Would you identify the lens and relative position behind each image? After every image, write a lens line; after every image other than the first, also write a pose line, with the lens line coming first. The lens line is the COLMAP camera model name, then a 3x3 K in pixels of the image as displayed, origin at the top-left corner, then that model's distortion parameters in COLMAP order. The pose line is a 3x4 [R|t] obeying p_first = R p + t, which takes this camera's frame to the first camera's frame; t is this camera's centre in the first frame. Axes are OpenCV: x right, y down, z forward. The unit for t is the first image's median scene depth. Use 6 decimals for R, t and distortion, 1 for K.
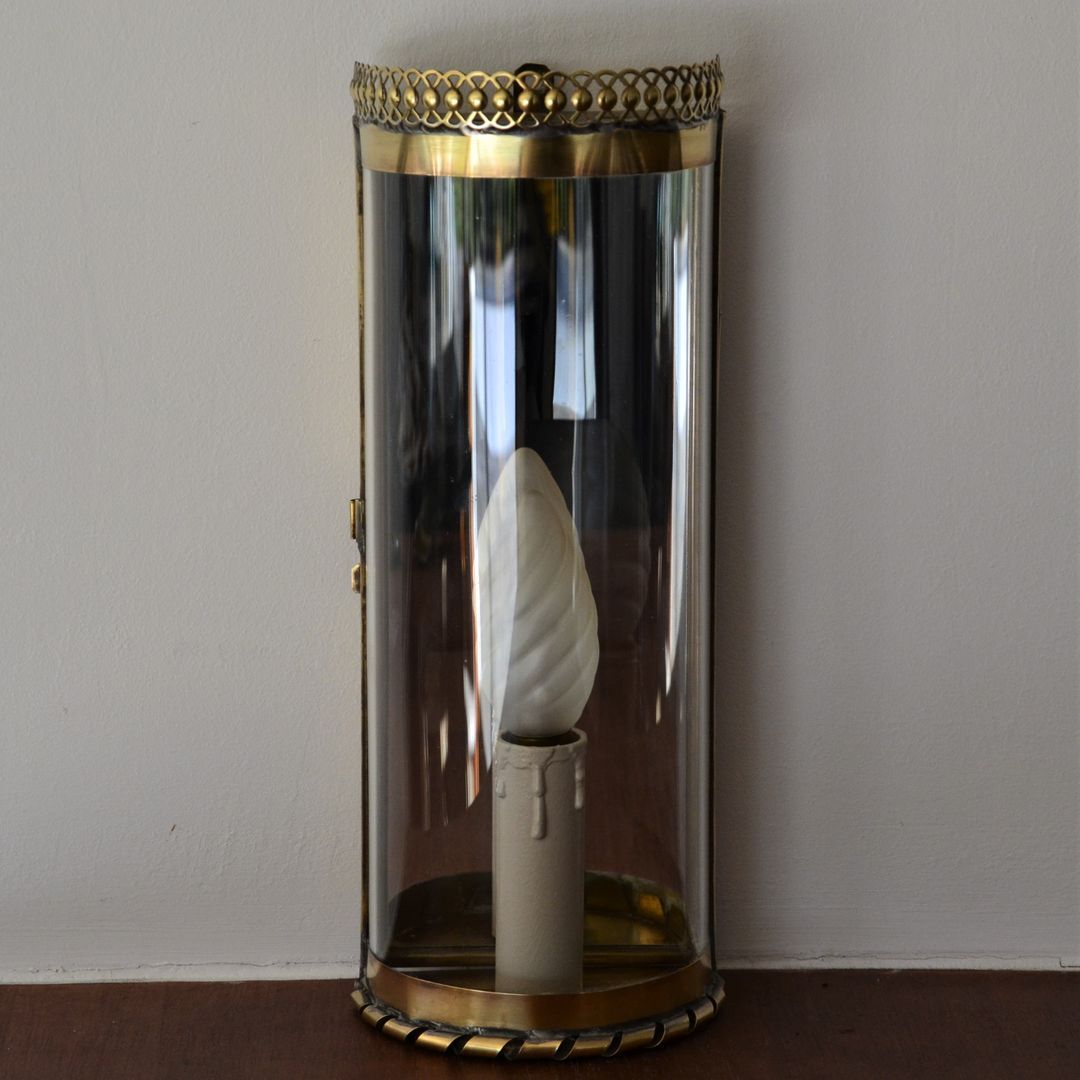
lens RADIAL K [[3613.5, 0, 546.0], [0, 3613.5, 538.5], [0, 0, 1]] dist [0.049513, 0.000000]
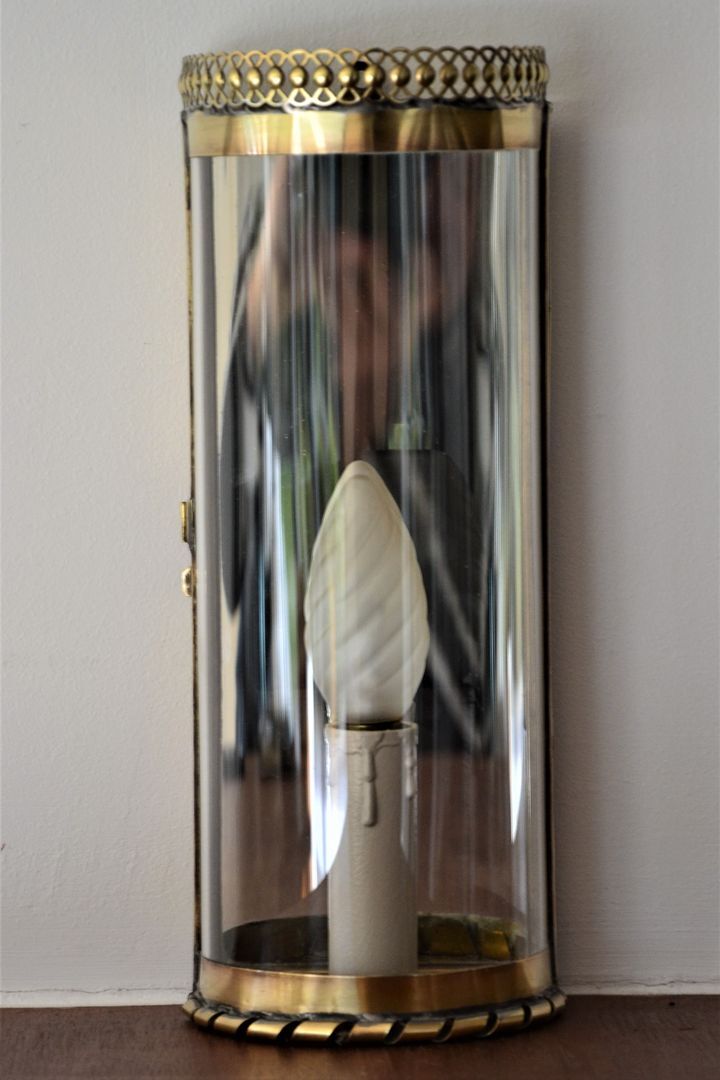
lens RADIAL K [[4830.6, 0, 355.8], [0, 4830.6, 541.2], [0, 0, 1]] dist [0.333821, 0.000000]
pose [[0.999479, -0.009327, -0.030904, 0.036140], [0.006201, 0.994995, -0.099736, 0.138003], [0.031679, 0.099492, 0.994534, -0.330898]]
